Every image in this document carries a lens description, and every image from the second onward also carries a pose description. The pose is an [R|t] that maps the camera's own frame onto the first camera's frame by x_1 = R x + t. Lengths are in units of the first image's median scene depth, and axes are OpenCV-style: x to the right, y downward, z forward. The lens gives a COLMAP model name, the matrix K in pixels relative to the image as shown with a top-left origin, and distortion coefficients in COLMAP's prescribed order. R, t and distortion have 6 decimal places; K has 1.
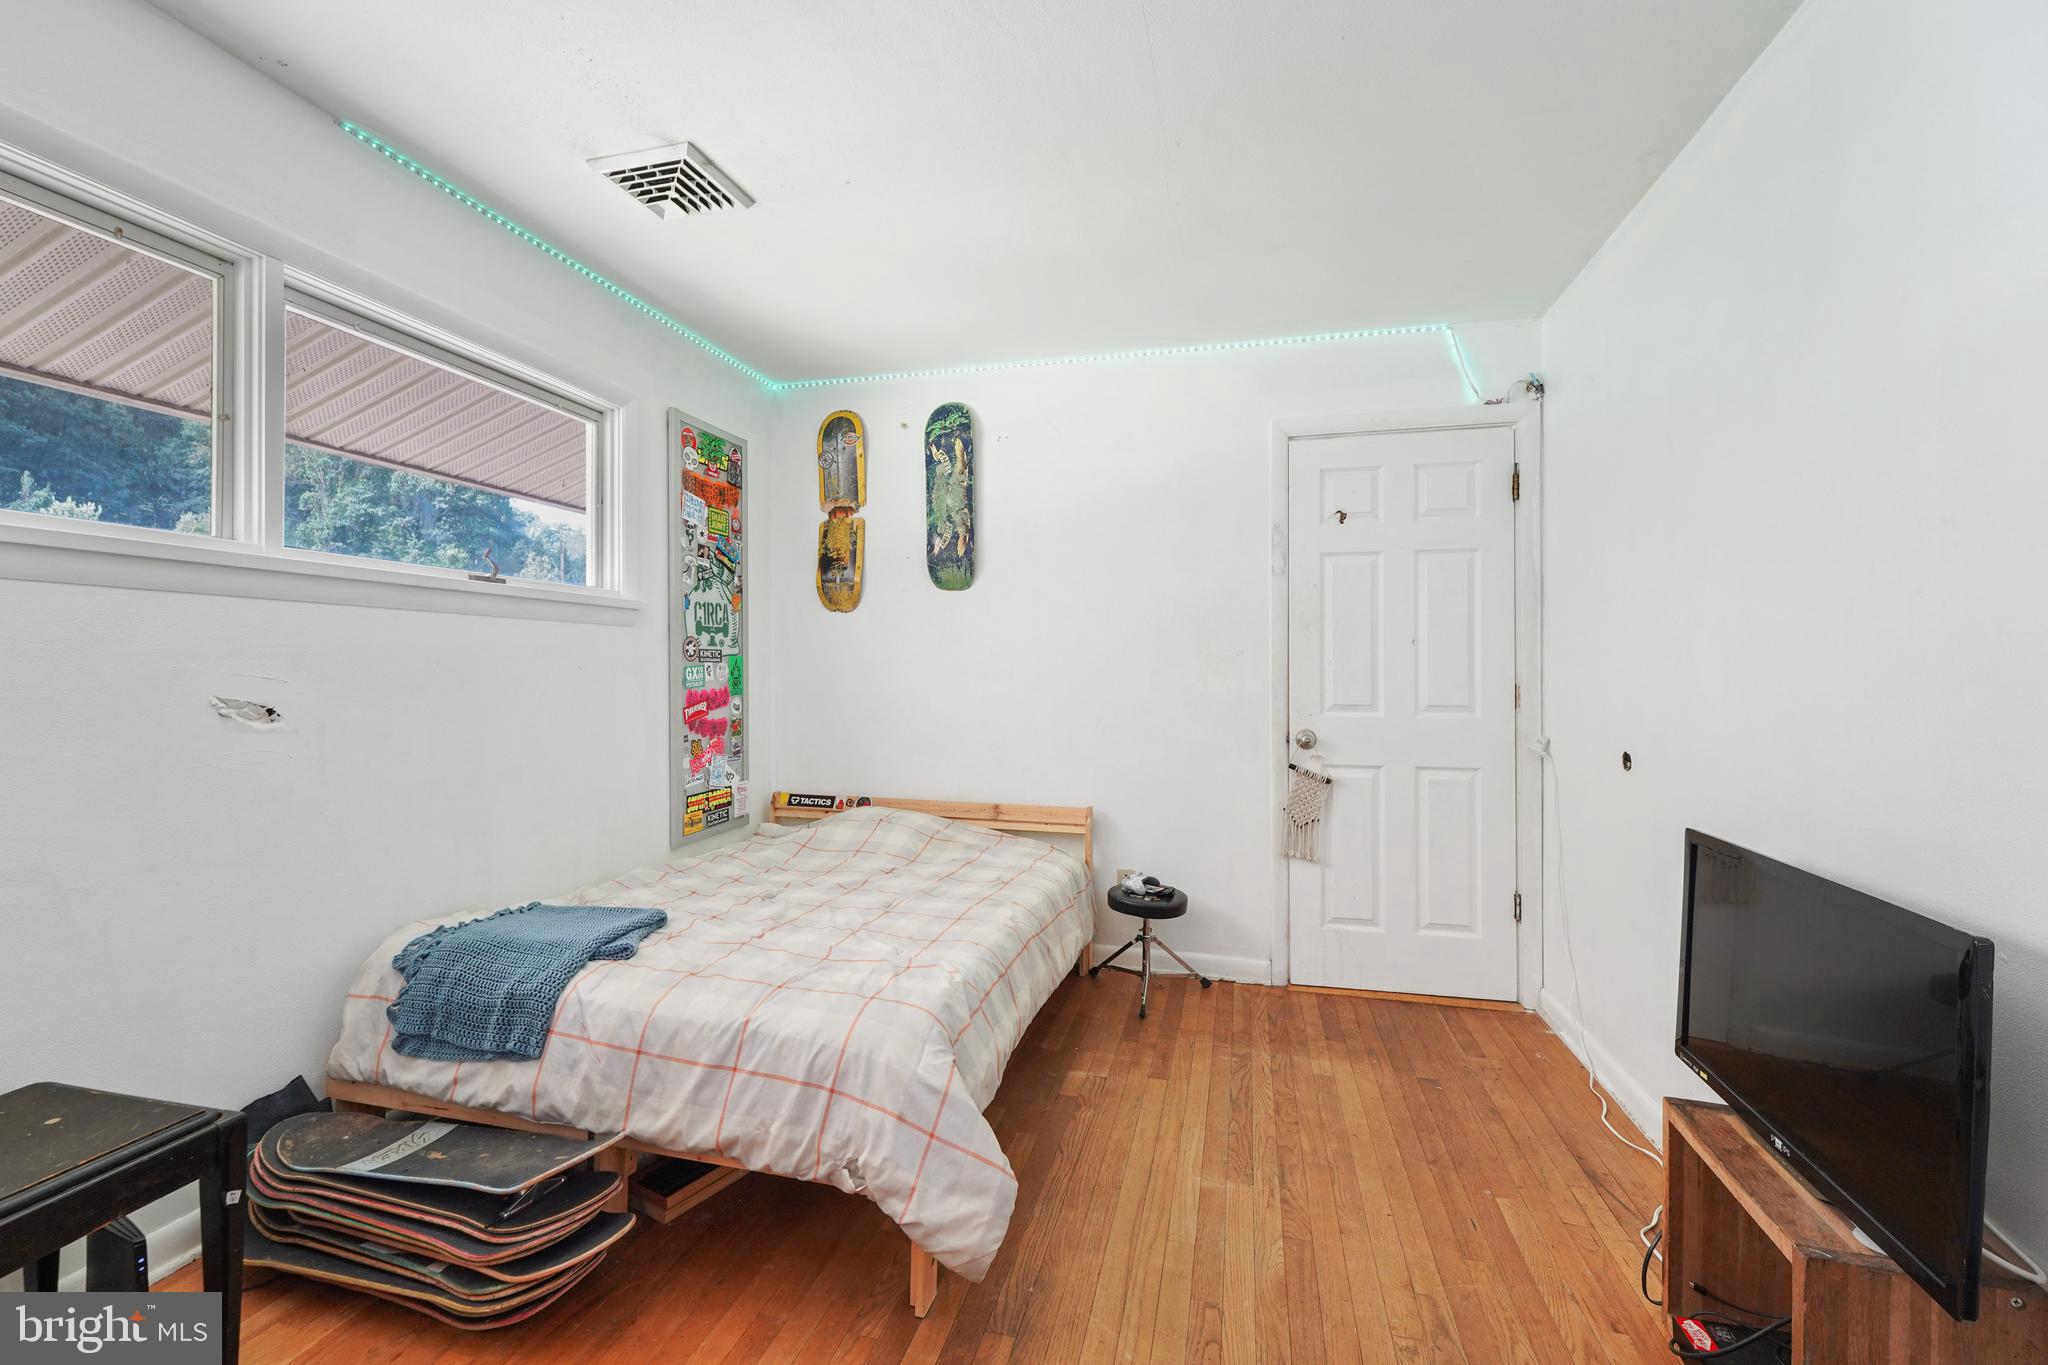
lens RADIAL K [[842.5, 0, 1020.7], [0, 842.5, 669.7], [0, 0, 1]] dist [0.001240, 0.000245]
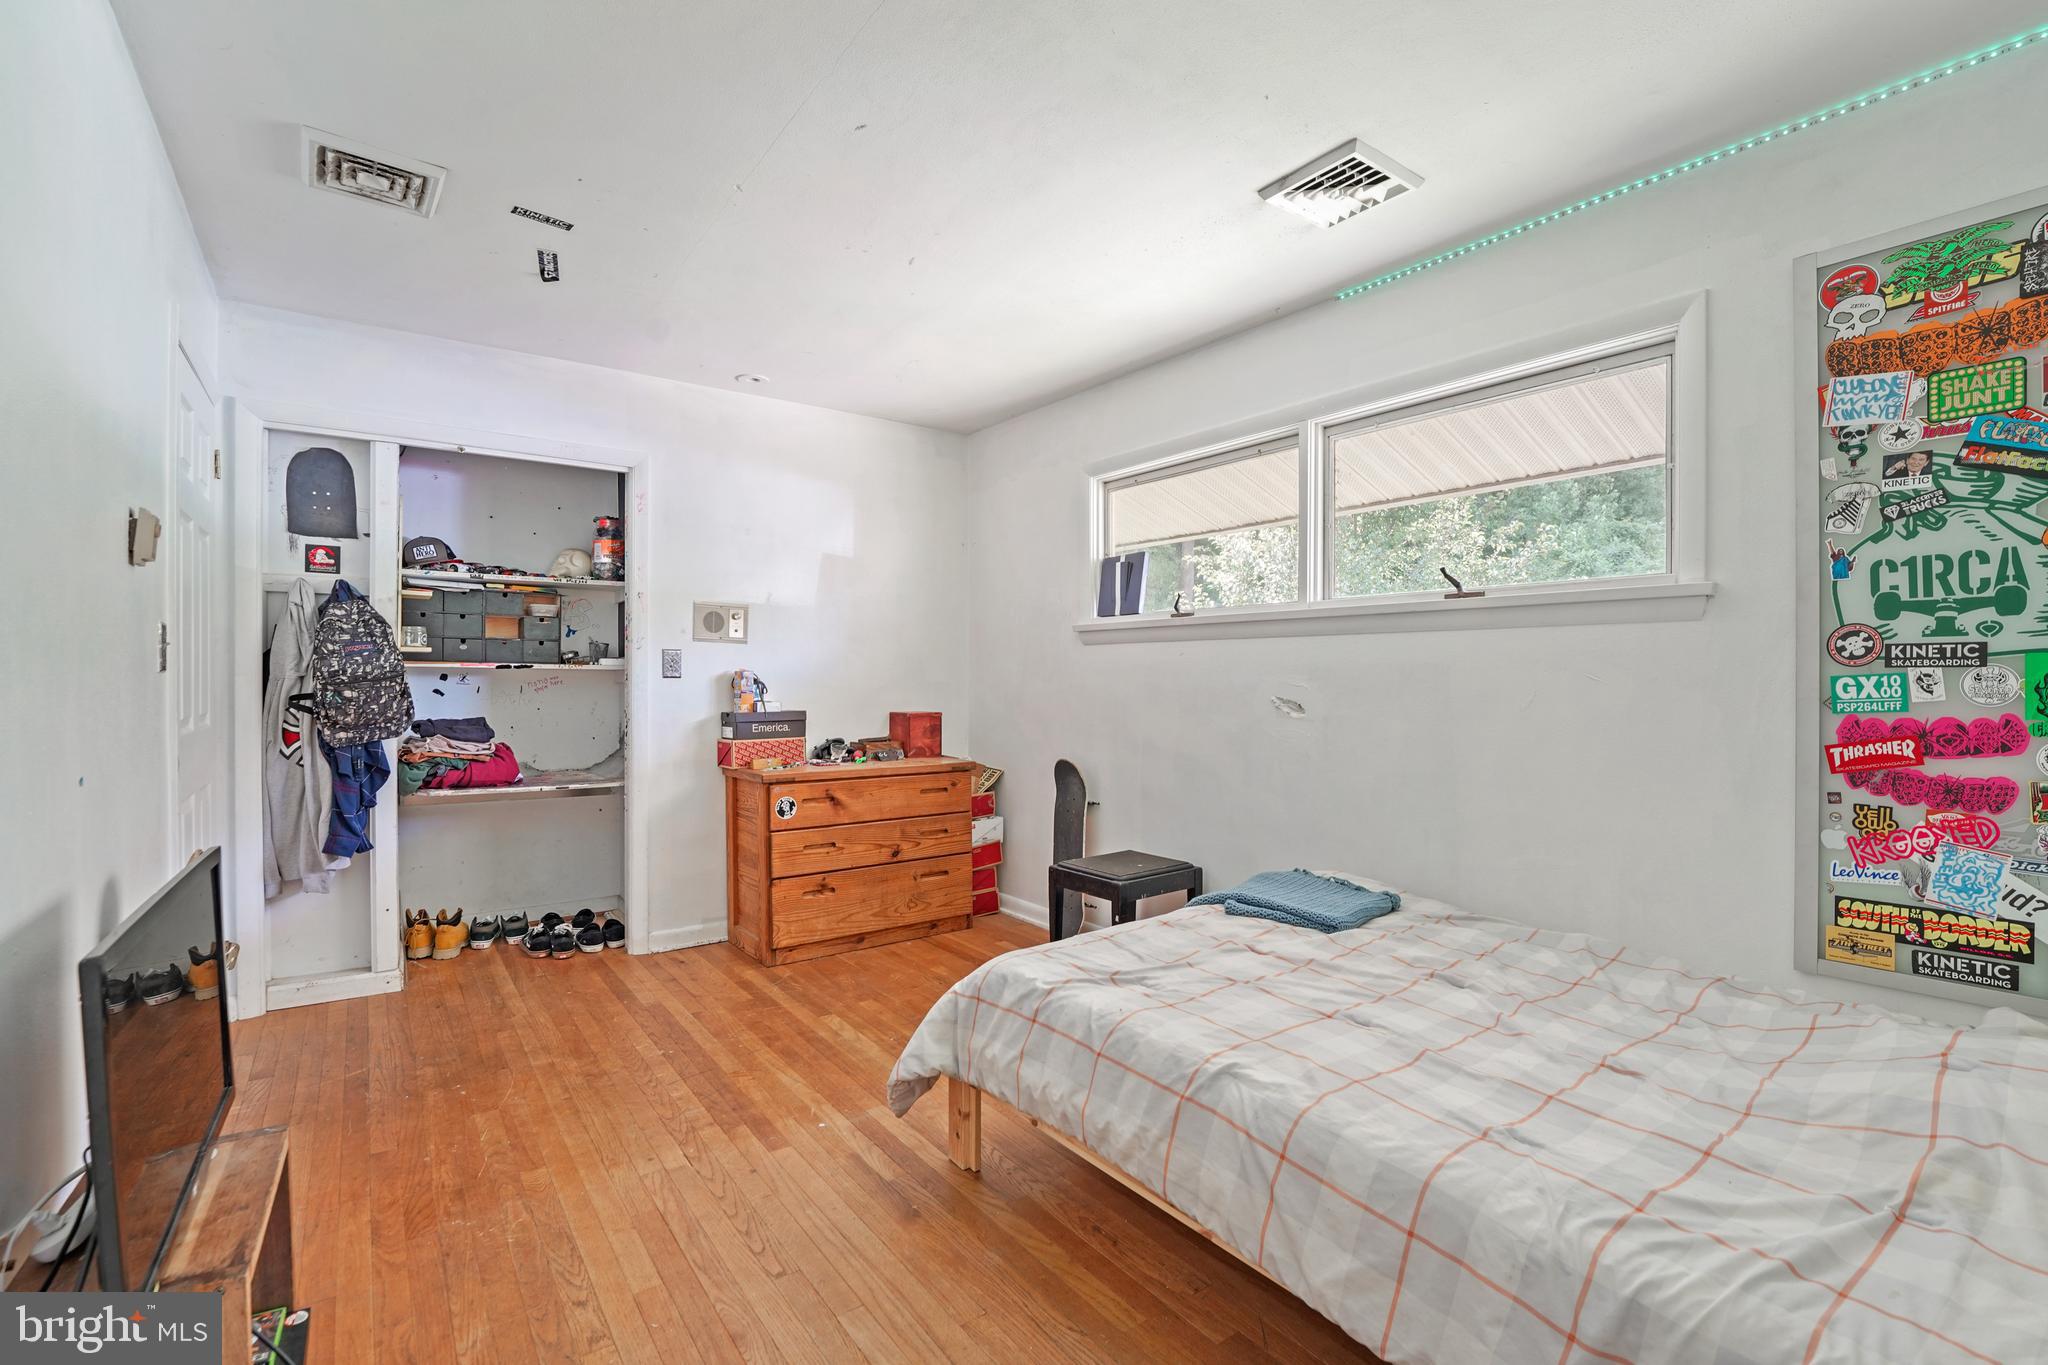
lens RADIAL K [[926.5, 0, 1024.0], [0, 926.5, 682.5], [0, 0, 1]] dist [-0.001810, -0.000400]
pose [[-0.616830, 0.000544, -0.787096, 0.448881], [-0.002246, 0.999994, 0.002451, 0.000679], [0.787093, 0.003280, -0.616826, 0.920165]]
